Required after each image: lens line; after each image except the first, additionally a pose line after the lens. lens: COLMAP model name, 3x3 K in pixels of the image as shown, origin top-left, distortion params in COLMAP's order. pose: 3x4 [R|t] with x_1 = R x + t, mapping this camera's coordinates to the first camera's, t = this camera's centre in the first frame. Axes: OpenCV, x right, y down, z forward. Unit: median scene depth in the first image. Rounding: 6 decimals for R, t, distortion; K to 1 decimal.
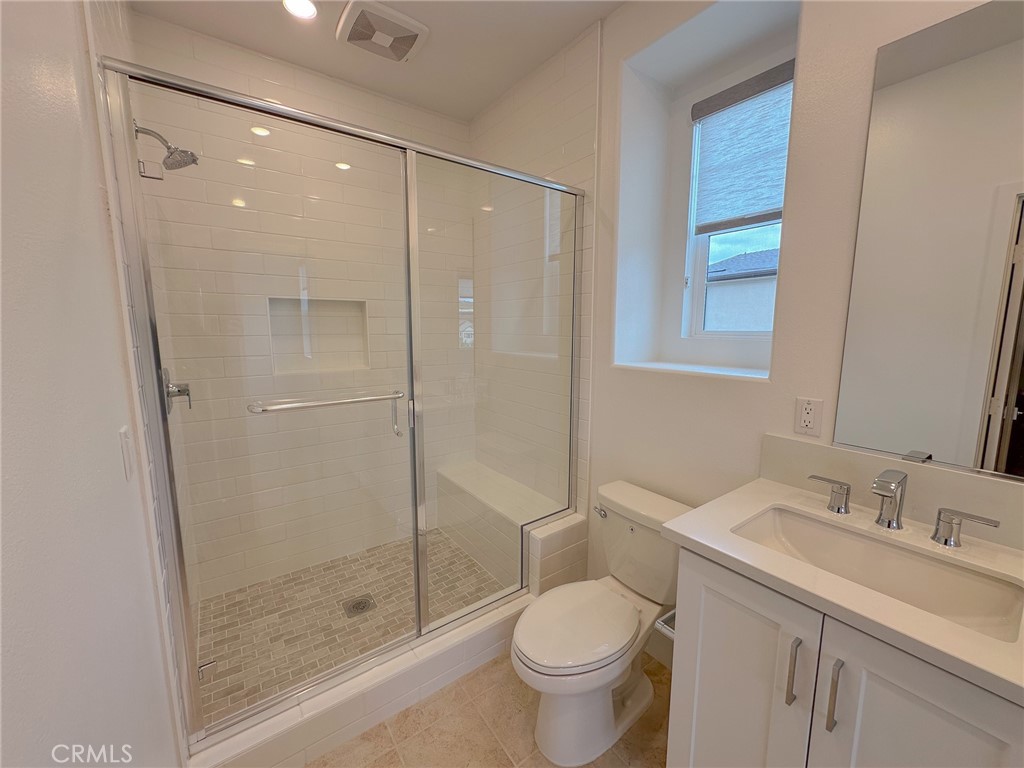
lens RADIAL K [[409.7, 0, 512.2], [0, 409.7, 383.7], [0, 0, 1]] dist [-0.002993, 0.000228]
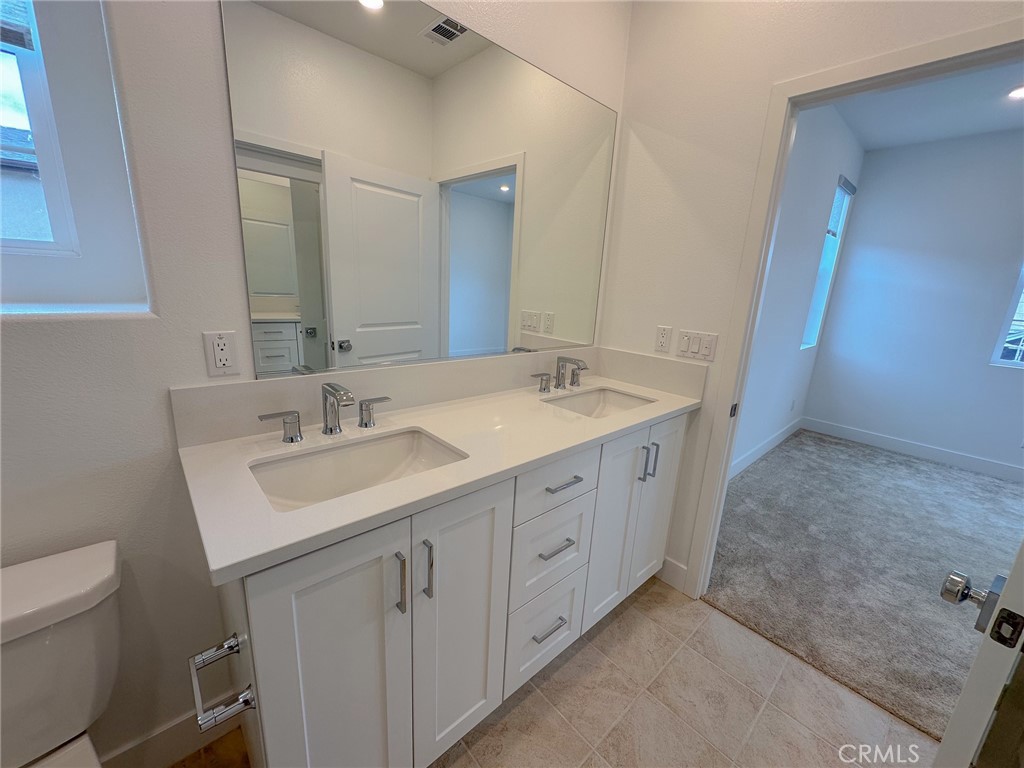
lens RADIAL K [[409.7, 0, 510.6], [0, 409.7, 381.9], [0, 0, 1]] dist [-0.002993, 0.000228]
pose [[-0.099830, -0.239810, 0.965673, -0.170365], [0.093126, 0.964010, 0.249024, -0.019043], [-0.990637, 0.114790, -0.073905, 0.553869]]
